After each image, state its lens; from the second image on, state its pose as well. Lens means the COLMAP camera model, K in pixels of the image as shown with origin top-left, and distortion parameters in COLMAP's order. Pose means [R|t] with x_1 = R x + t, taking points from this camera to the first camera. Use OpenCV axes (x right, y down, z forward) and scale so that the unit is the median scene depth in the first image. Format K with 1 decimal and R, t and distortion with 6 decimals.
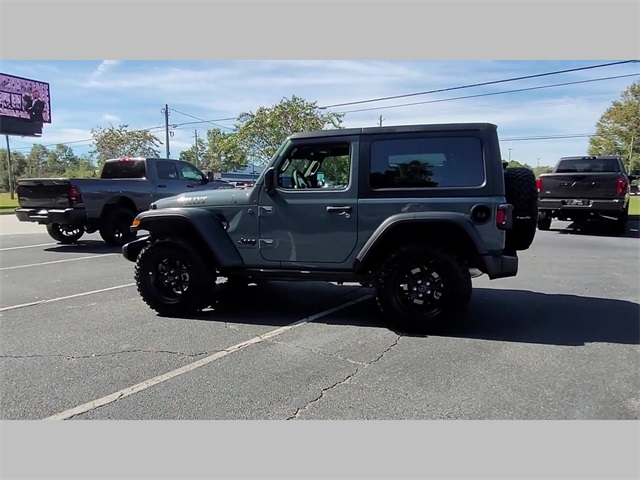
lens RADIAL K [[433.9, 0, 320.9], [0, 433.9, 240.4], [0, 0, 1]] dist [-0.009720, 0.001034]
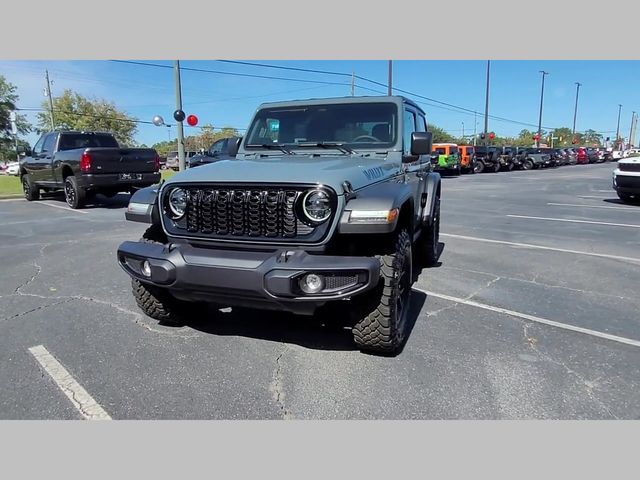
lens RADIAL K [[434.2, 0, 322.4], [0, 434.2, 241.1], [0, 0, 1]] dist [-0.010133, -0.000886]
pose [[0.101742, -0.182559, 0.977917, -1.026005], [0.136116, 0.976327, 0.168101, -0.117726], [-0.985455, 0.116008, 0.124182, 1.056658]]
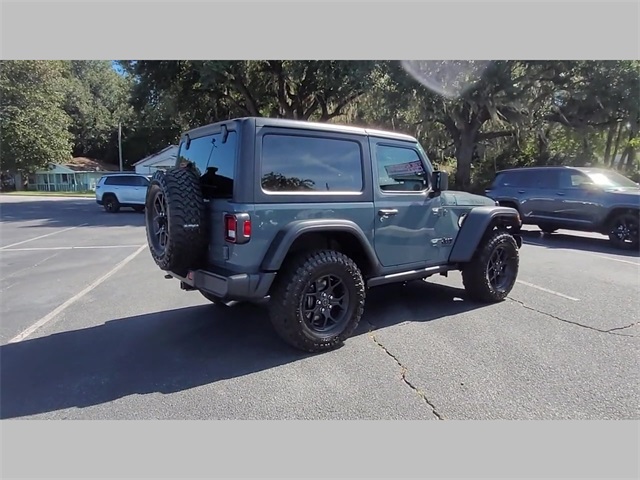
lens RADIAL K [[434.2, 0, 322.4], [0, 434.2, 241.1], [0, 0, 1]] dist [-0.010133, -0.000886]
pose [[-0.639525, 0.110413, -0.760800, 0.924505], [-0.090185, 0.972024, 0.216876, -0.245516], [0.763462, 0.207310, -0.611676, 1.791741]]
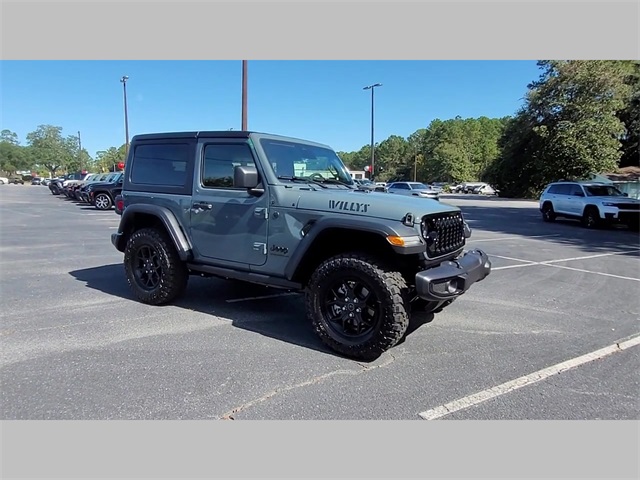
lens RADIAL K [[434.9, 0, 320.0], [0, 434.9, 240.0], [0, 0, 1]] dist [-0.008999, -0.005236]
pose [[-0.944781, -0.058380, 0.322460, -0.452145], [0.020926, 0.971247, 0.237152, -0.273382], [-0.327033, 0.230804, -0.916394, 2.168175]]
